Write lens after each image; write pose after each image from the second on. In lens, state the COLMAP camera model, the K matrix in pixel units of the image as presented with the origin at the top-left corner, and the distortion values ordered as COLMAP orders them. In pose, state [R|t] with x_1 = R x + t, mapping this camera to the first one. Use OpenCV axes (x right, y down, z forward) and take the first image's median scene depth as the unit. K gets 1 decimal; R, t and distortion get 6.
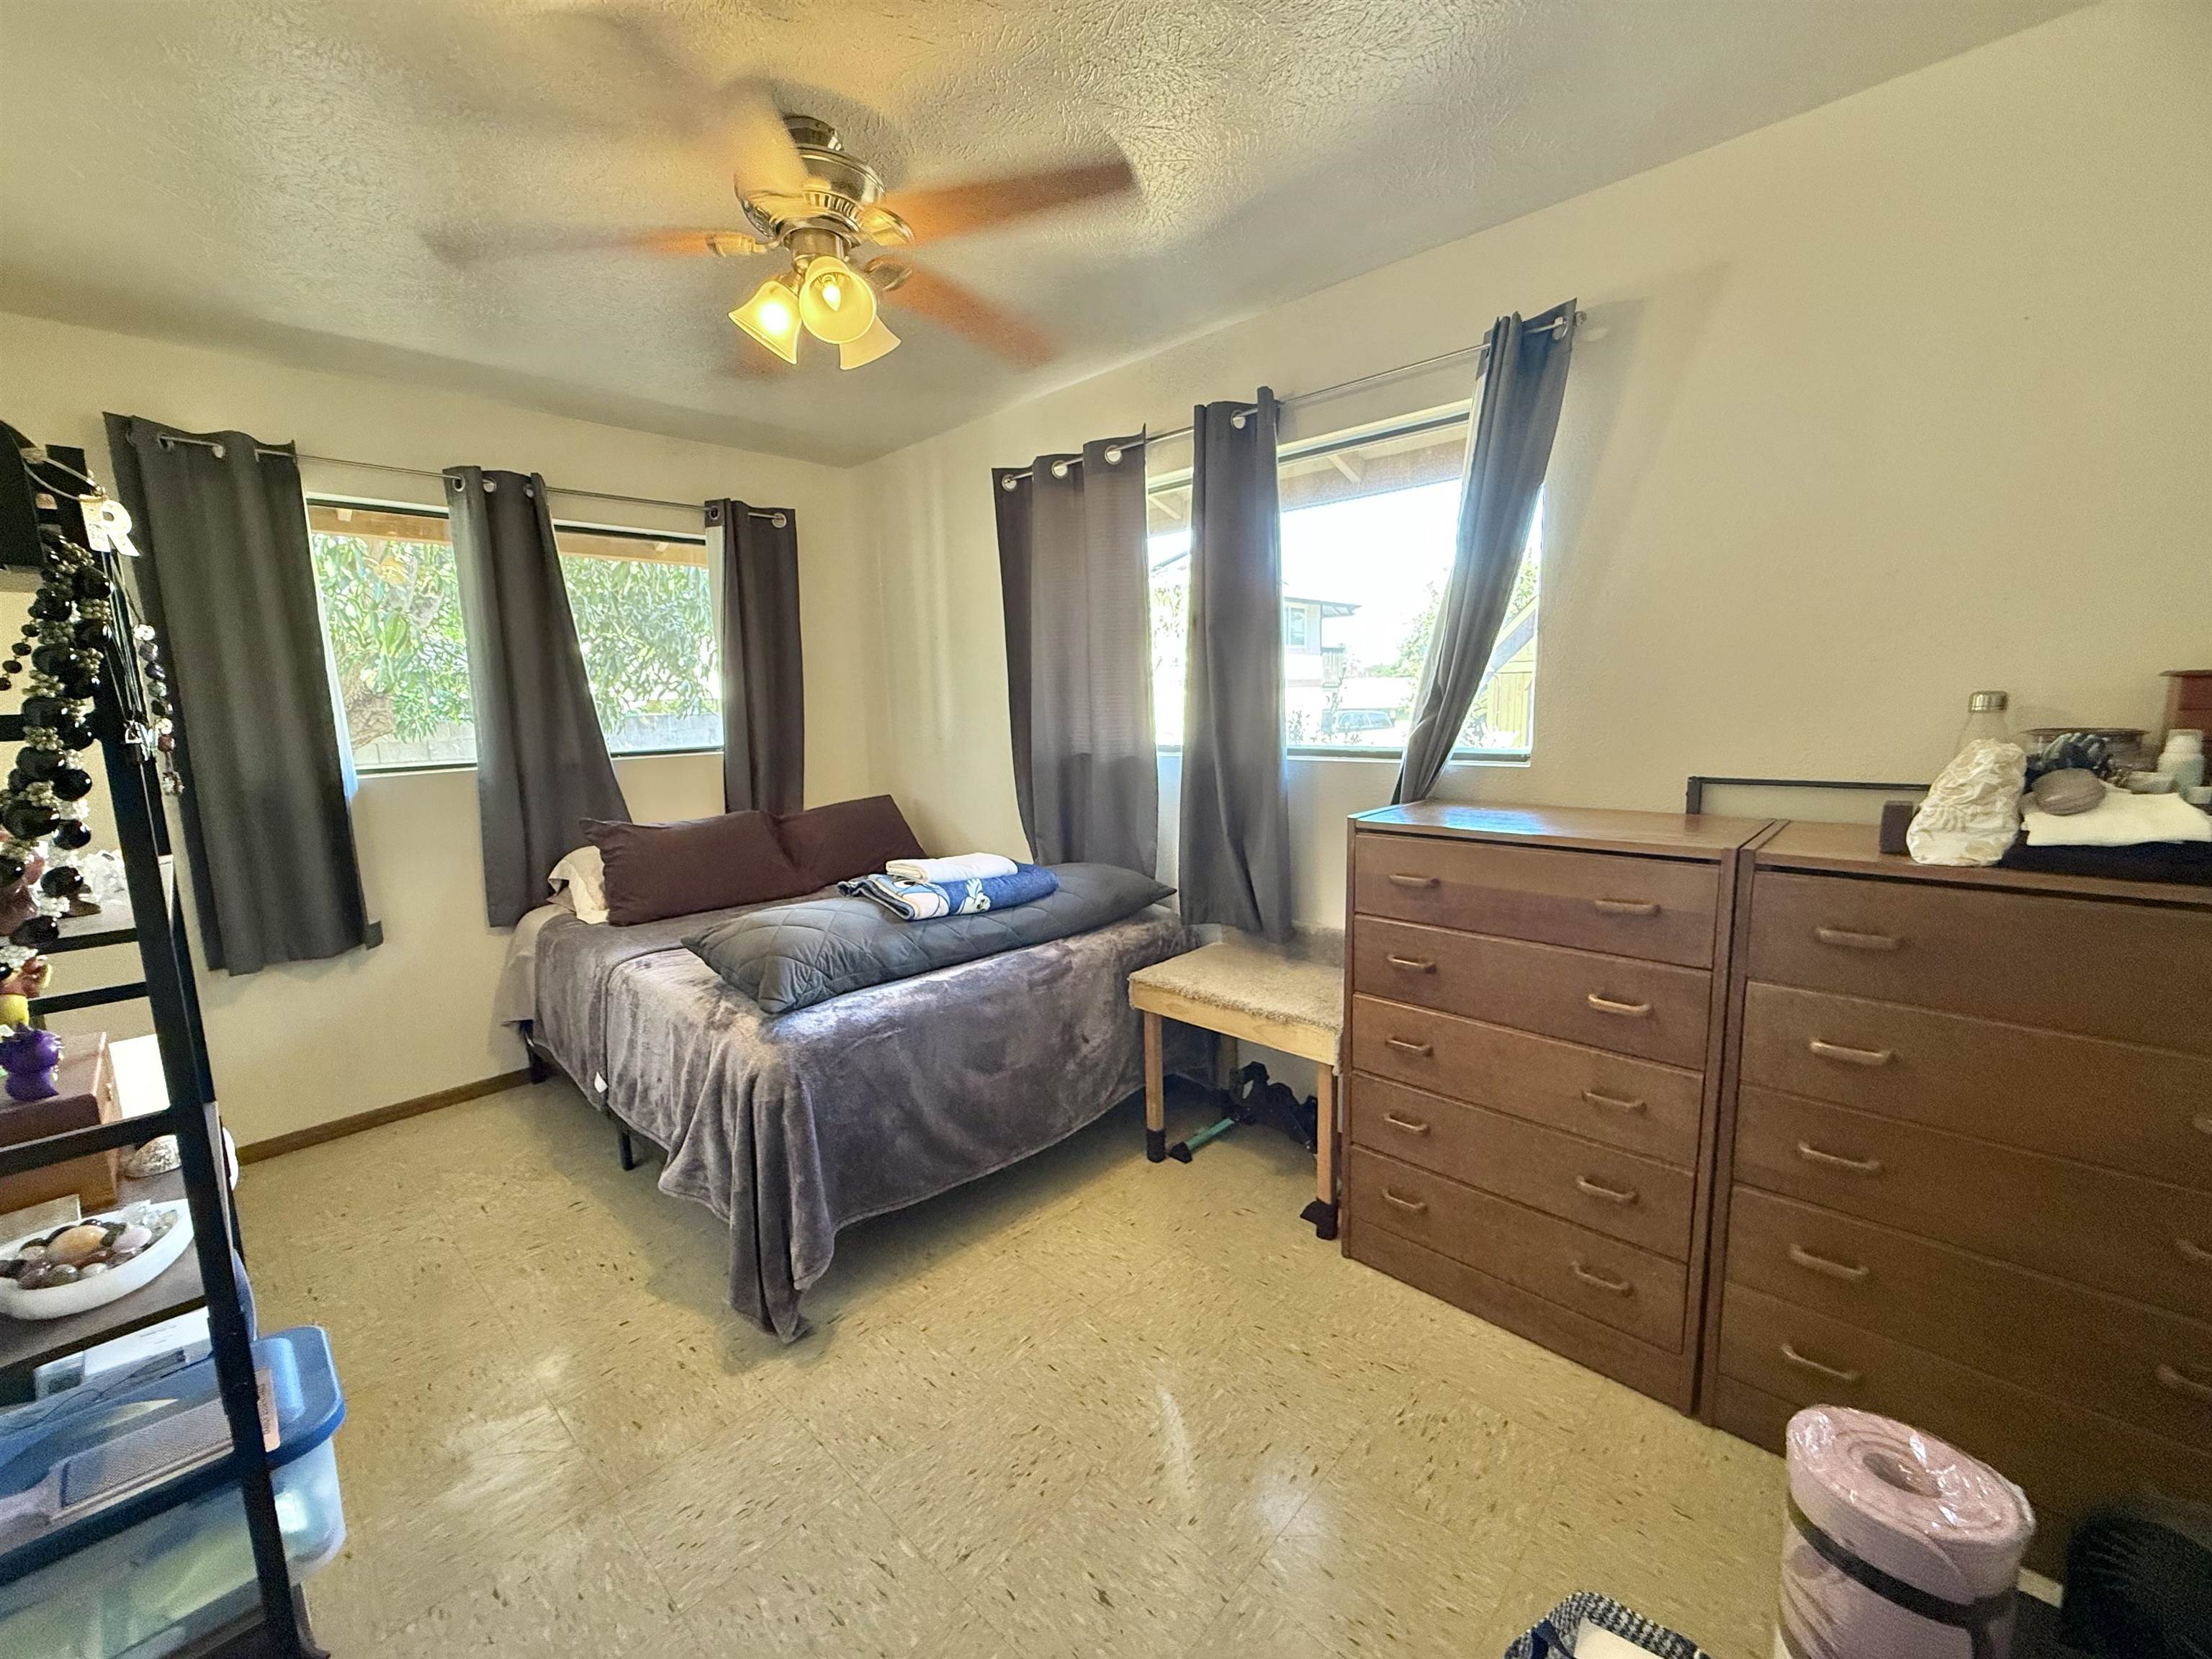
lens RADIAL K [[880.8, 0, 1095.1], [0, 880.8, 825.0], [0, 0, 1]] dist [0.000005, -0.000273]
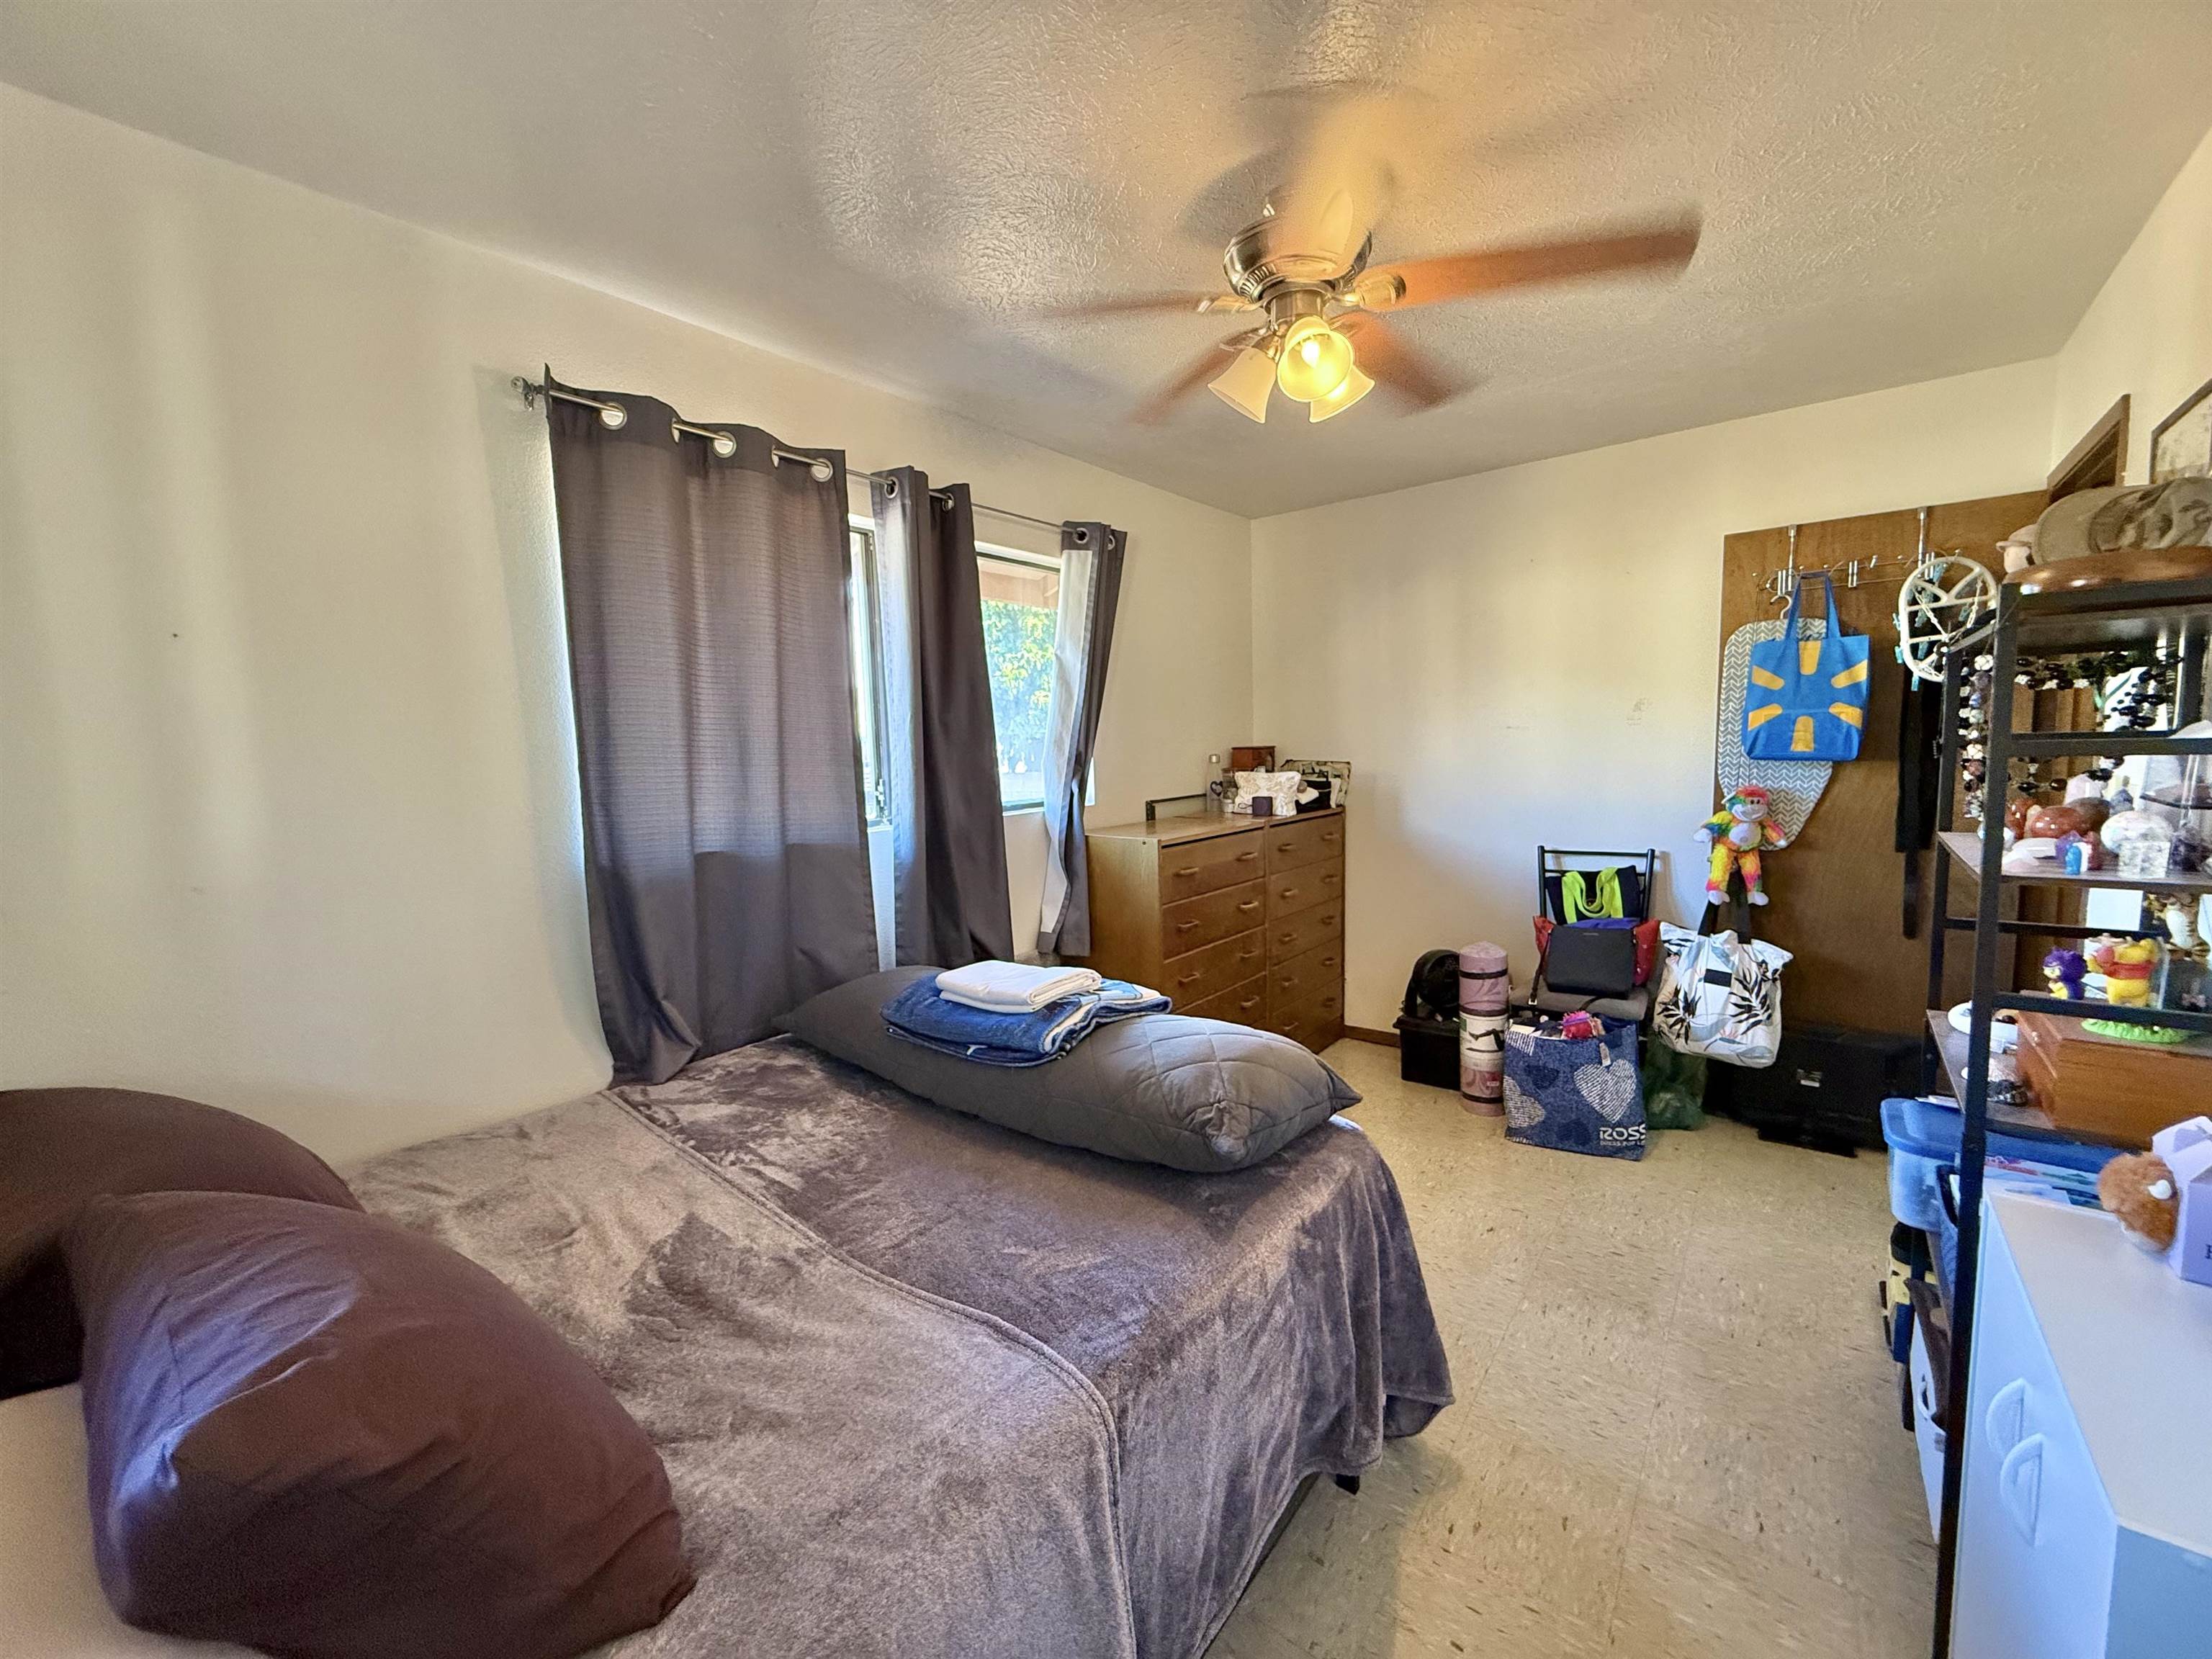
lens RADIAL K [[880.8, 0, 1095.1], [0, 880.8, 825.0], [0, 0, 1]] dist [0.000005, -0.000273]
pose [[-0.085603, -0.065602, 0.994167, -1.156771], [0.177215, 0.980916, 0.079987, -0.167025], [-0.980442, 0.183028, -0.072344, 1.216933]]
